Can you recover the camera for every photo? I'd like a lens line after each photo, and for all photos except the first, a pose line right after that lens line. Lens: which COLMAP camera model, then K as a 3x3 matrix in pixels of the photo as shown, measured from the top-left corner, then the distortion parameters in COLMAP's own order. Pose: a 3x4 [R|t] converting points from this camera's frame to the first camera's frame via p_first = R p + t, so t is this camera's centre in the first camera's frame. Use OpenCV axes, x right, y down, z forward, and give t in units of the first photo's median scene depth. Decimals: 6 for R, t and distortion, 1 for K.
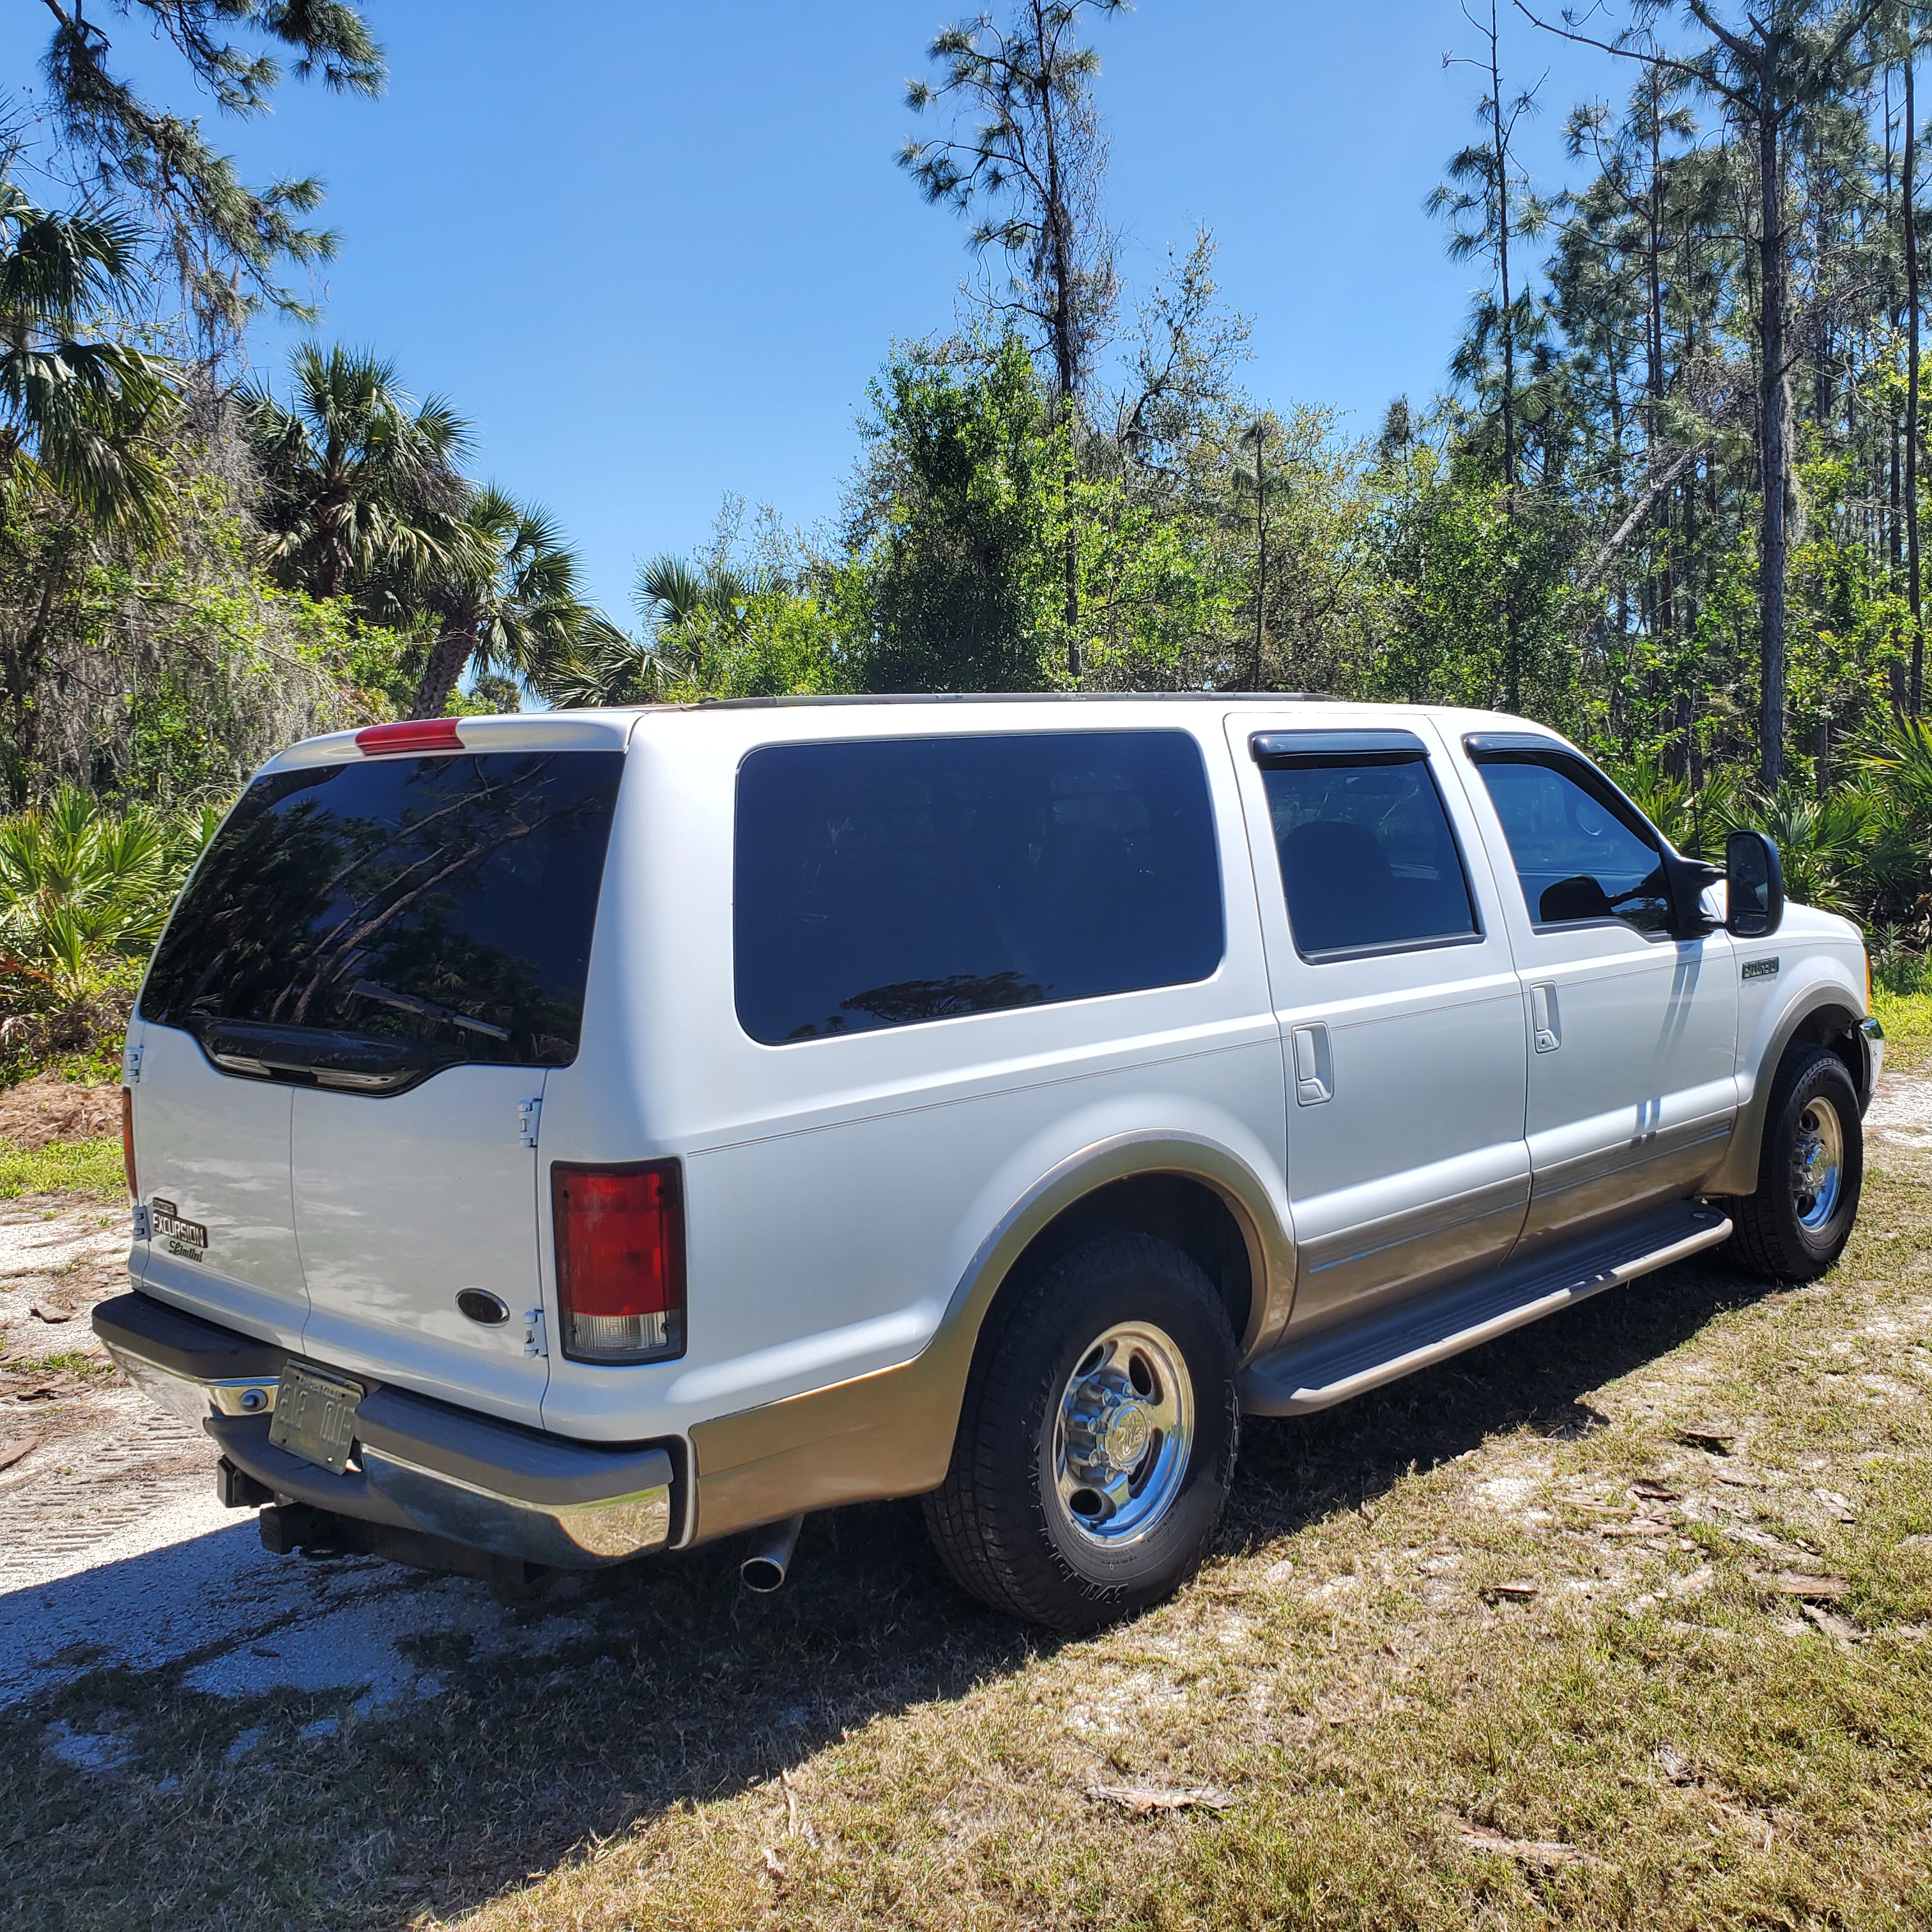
lens RADIAL K [[2041.8, 0, 1003.6], [0, 2041.8, 964.9], [0, 0, 1]] dist [-0.009613, 0.017560]
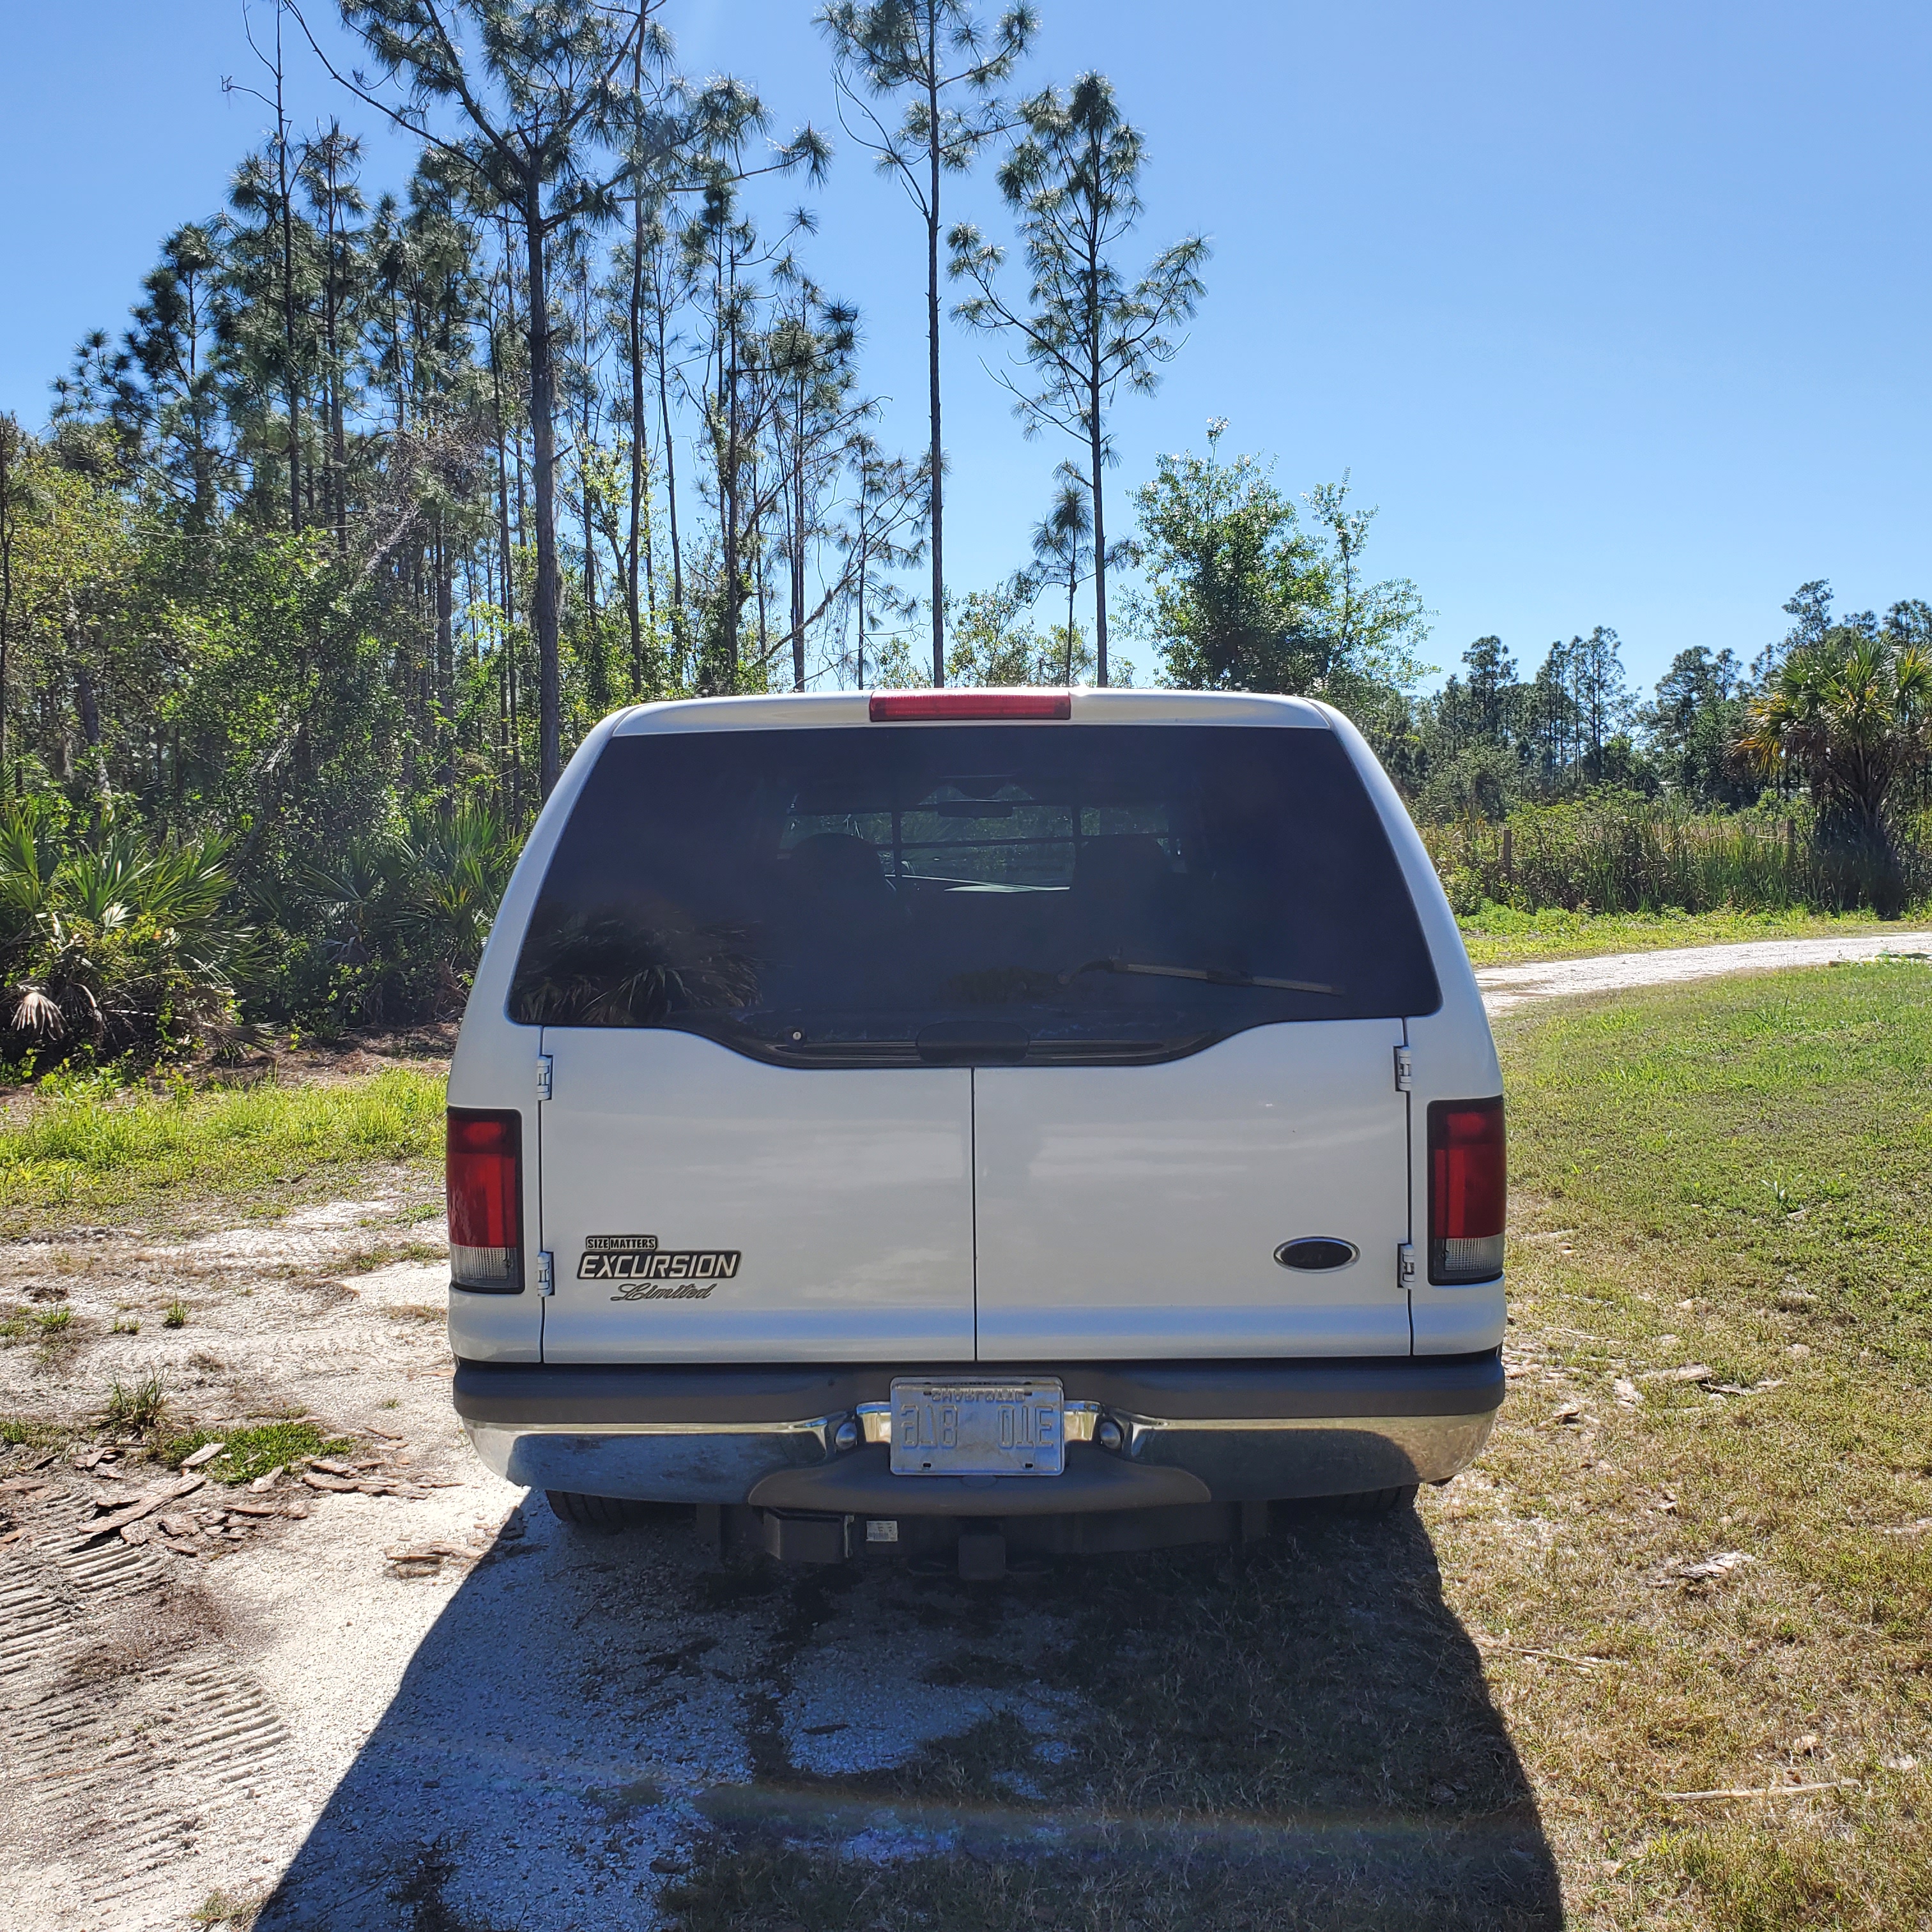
lens RADIAL K [[2041.8, 0, 1003.6], [0, 2041.8, 964.9], [0, 0, 1]] dist [-0.009613, 0.017560]
pose [[0.720144, -0.019238, 0.693558, -0.874140], [0.042580, 0.998957, -0.016504, 0.024232], [-0.692517, 0.041417, 0.720212, 0.285005]]
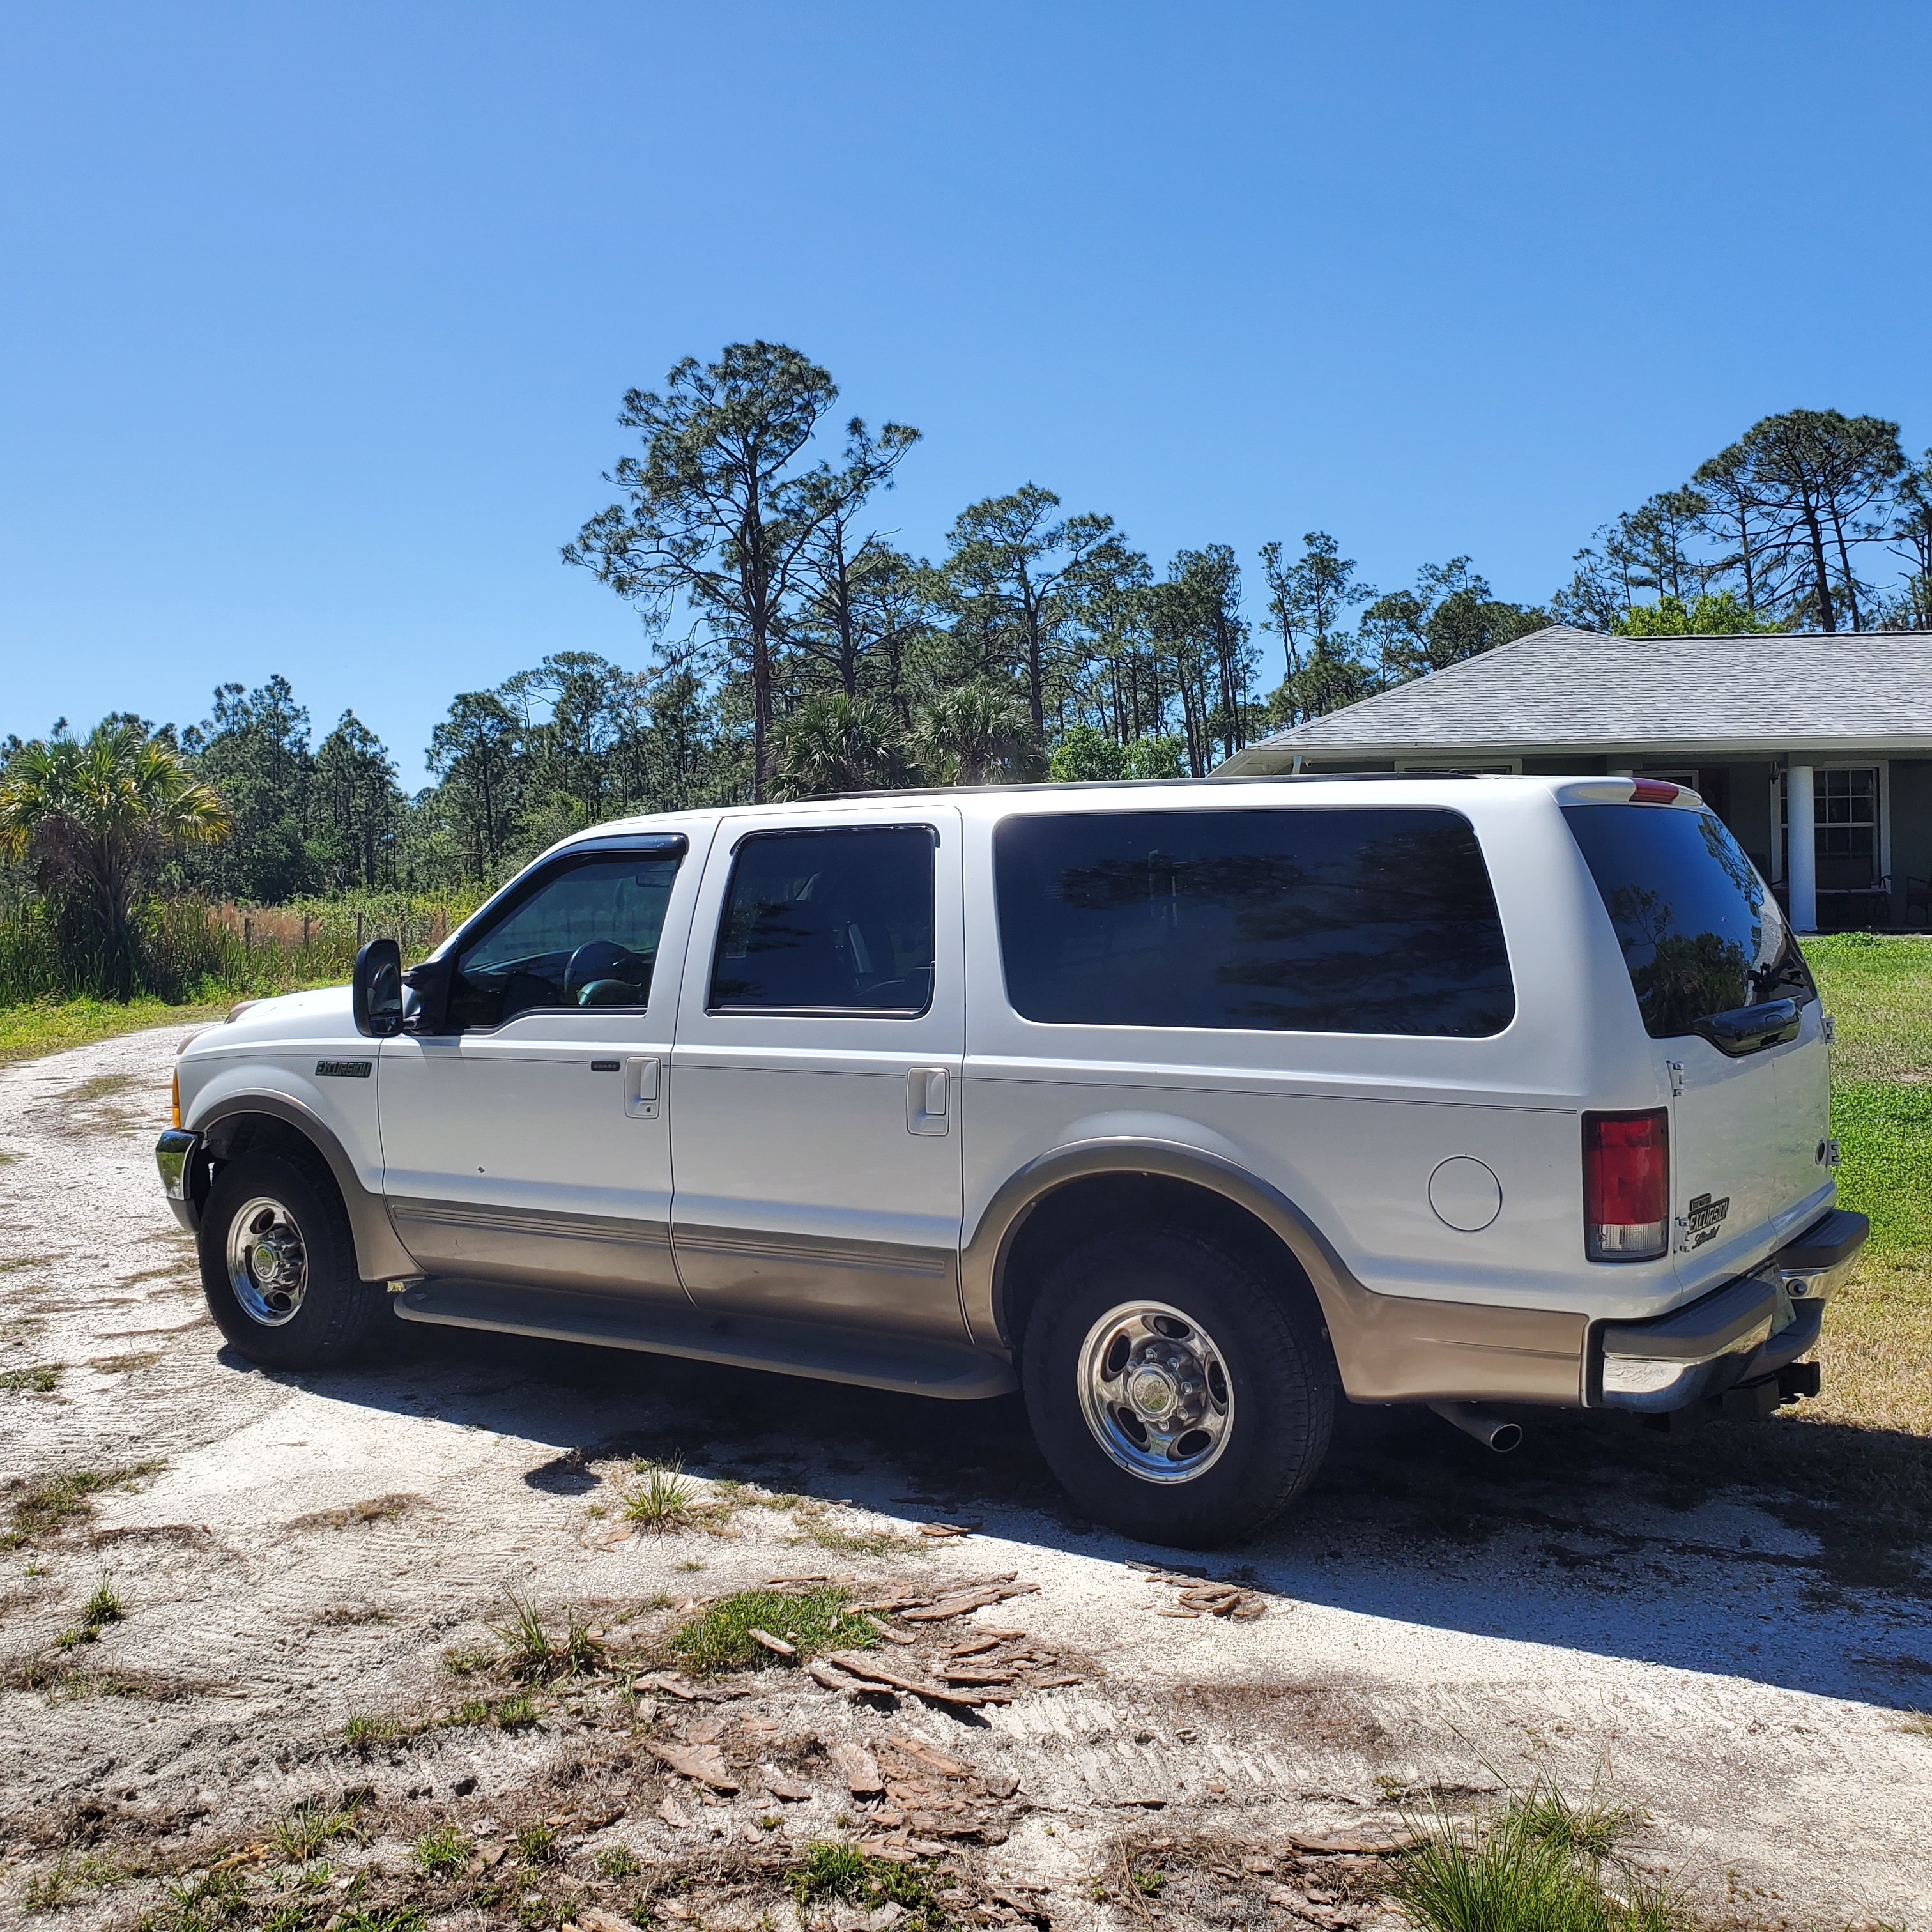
lens RADIAL K [[2065.3, 0, 966.0], [0, 2065.3, 966.0], [0, 0, 1]] dist [-0.019630, 0.002207]
pose [[-0.199906, 0.005894, 0.979797, -1.396260], [0.100005, 0.994882, 0.014419, -0.059821], [-0.974698, 0.100867, -0.199472, 1.584085]]
